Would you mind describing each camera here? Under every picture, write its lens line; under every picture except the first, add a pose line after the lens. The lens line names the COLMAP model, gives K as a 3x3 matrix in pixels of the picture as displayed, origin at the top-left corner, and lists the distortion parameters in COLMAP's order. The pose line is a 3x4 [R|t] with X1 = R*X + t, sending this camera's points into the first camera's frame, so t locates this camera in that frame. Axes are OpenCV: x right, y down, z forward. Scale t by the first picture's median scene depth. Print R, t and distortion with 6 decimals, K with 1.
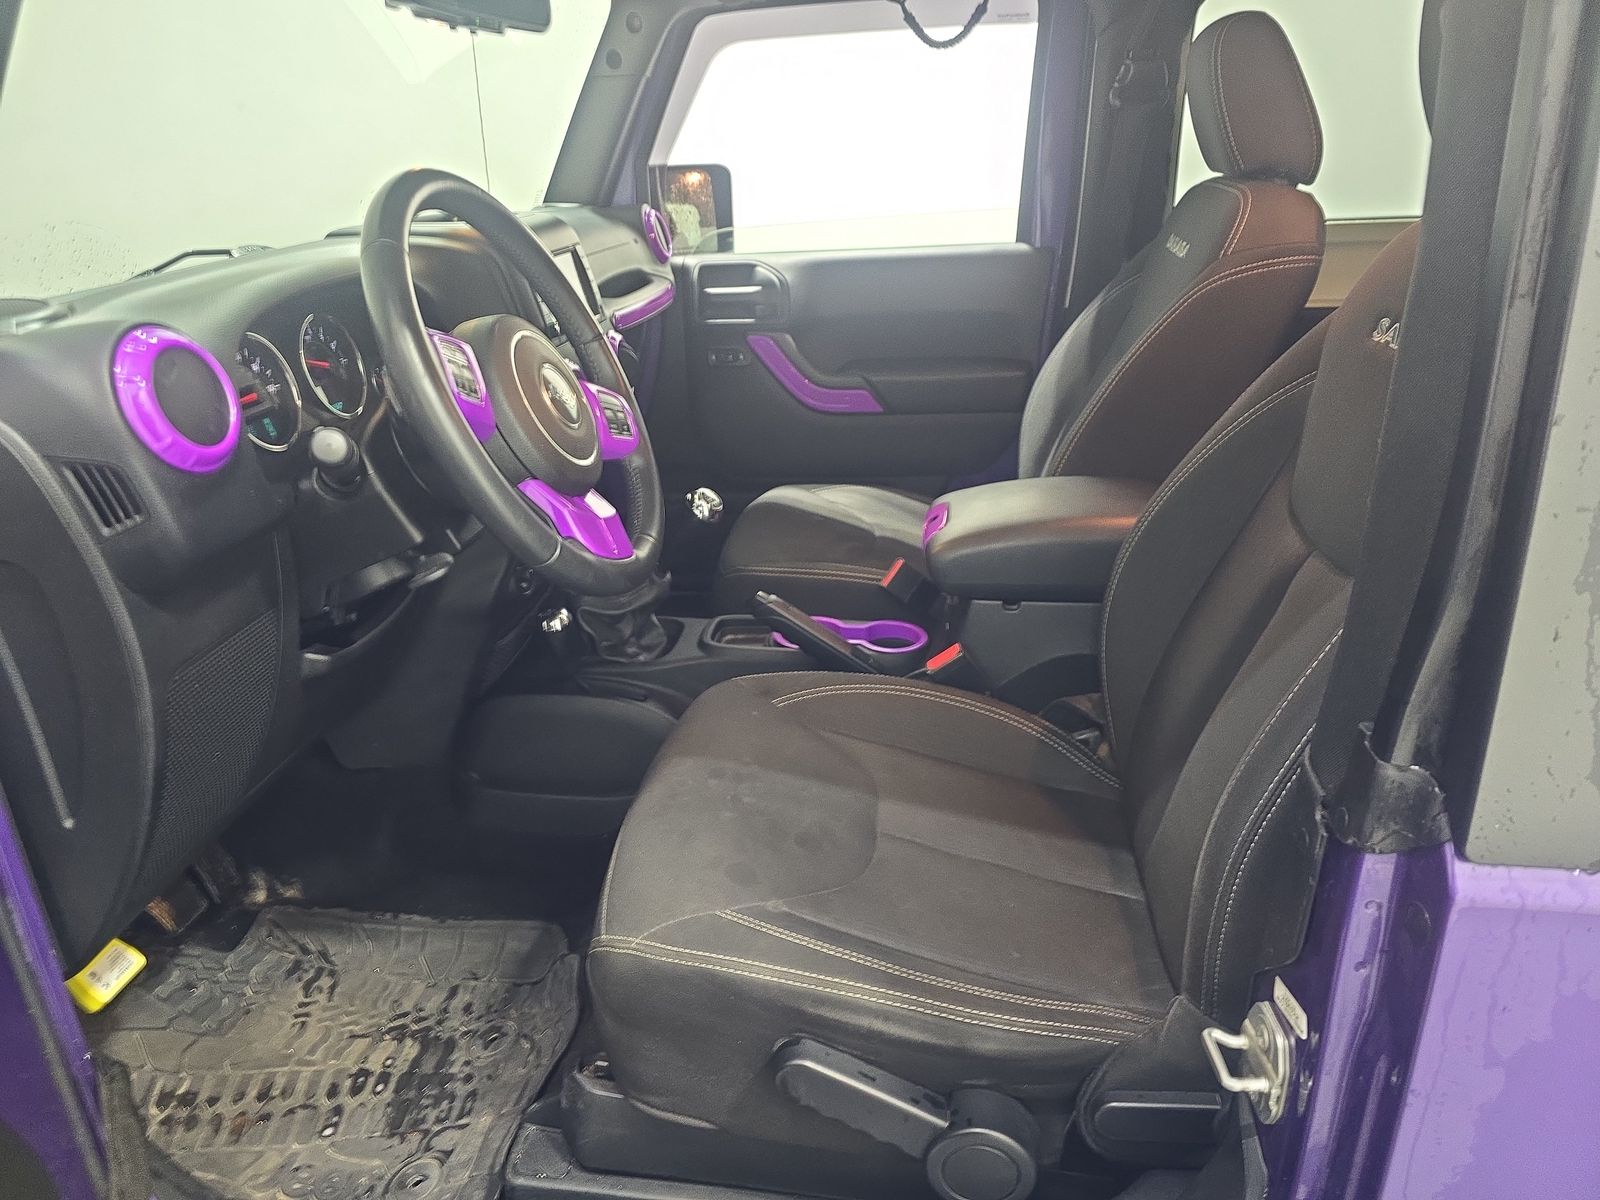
lens RADIAL K [[1082.1, 0, 800.0], [0, 1082.1, 600.0], [0, 0, 1]] dist [-0.004531, -0.006340]
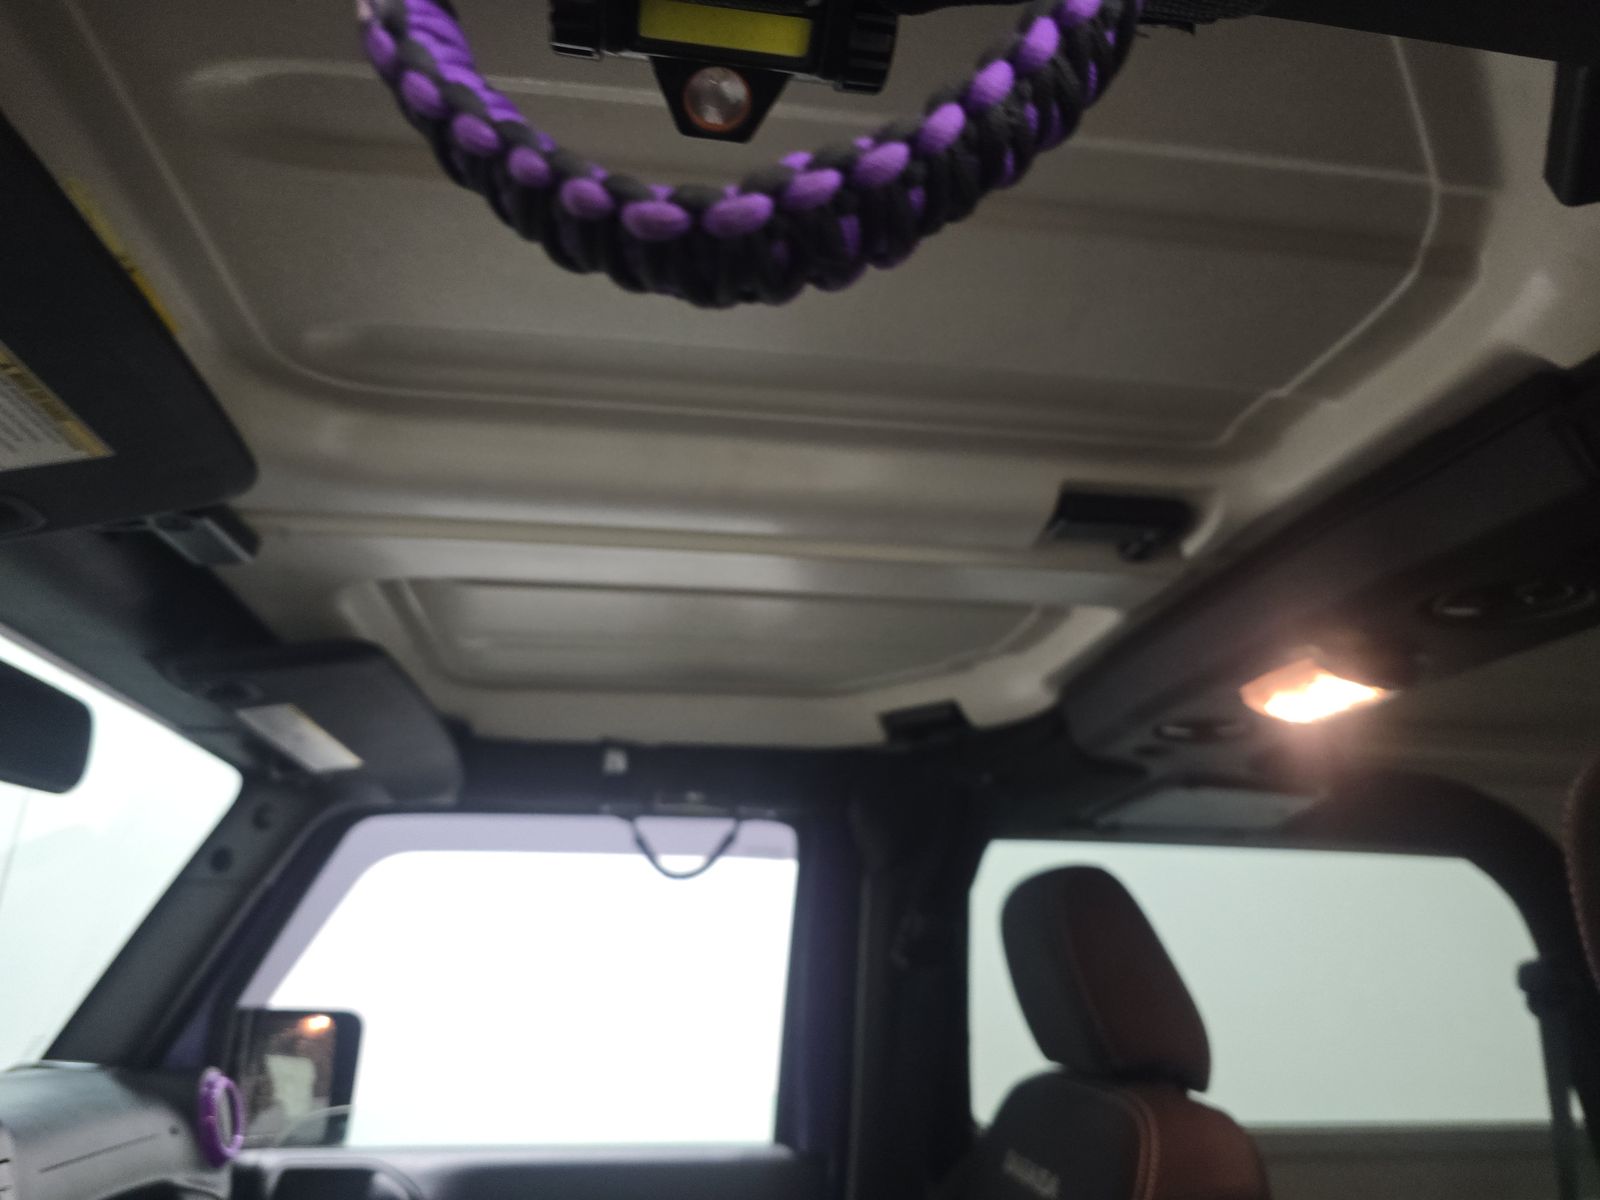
lens RADIAL K [[1082.1, 0, 800.0], [0, 1082.1, 600.0], [0, 0, 1]] dist [-0.004531, -0.006340]
pose [[0.962953, 0.138669, 0.231285, 0.006774], [0.053417, 0.742582, -0.667622, -0.125324], [-0.264326, 0.655243, 0.707664, 0.270359]]
